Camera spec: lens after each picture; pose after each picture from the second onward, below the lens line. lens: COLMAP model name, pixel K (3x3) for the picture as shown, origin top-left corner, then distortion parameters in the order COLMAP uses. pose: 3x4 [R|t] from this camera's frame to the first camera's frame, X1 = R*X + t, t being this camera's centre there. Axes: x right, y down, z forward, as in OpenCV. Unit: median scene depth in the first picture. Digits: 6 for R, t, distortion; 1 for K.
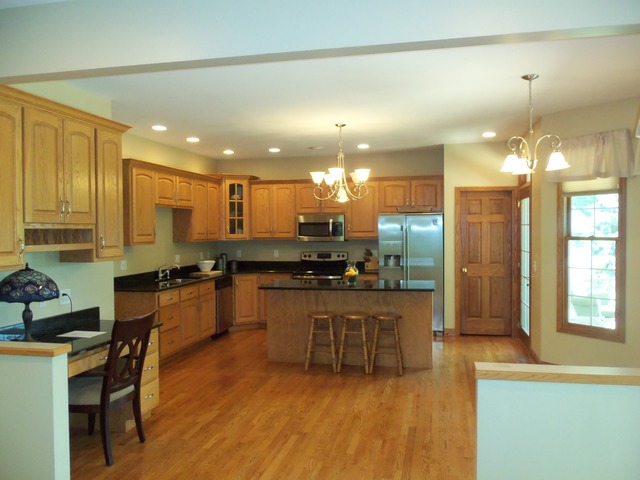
lens RADIAL K [[535.8, 0, 320.0], [0, 535.8, 240.0], [0, 0, 1]] dist [-0.034791, 0.000701]
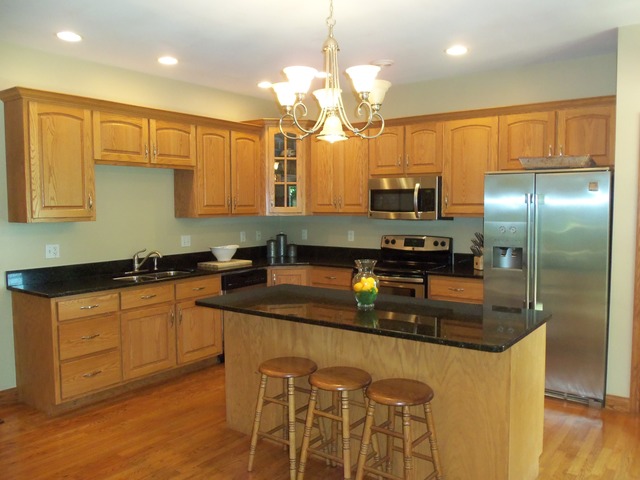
lens RADIAL K [[535.8, 0, 320.0], [0, 535.8, 240.0], [0, 0, 1]] dist [-0.034791, 0.000701]
pose [[0.912254, 0.031642, -0.408400, 0.181025], [-0.011556, 0.998603, 0.051557, -0.005099], [0.409461, -0.042314, 0.911346, 0.424925]]
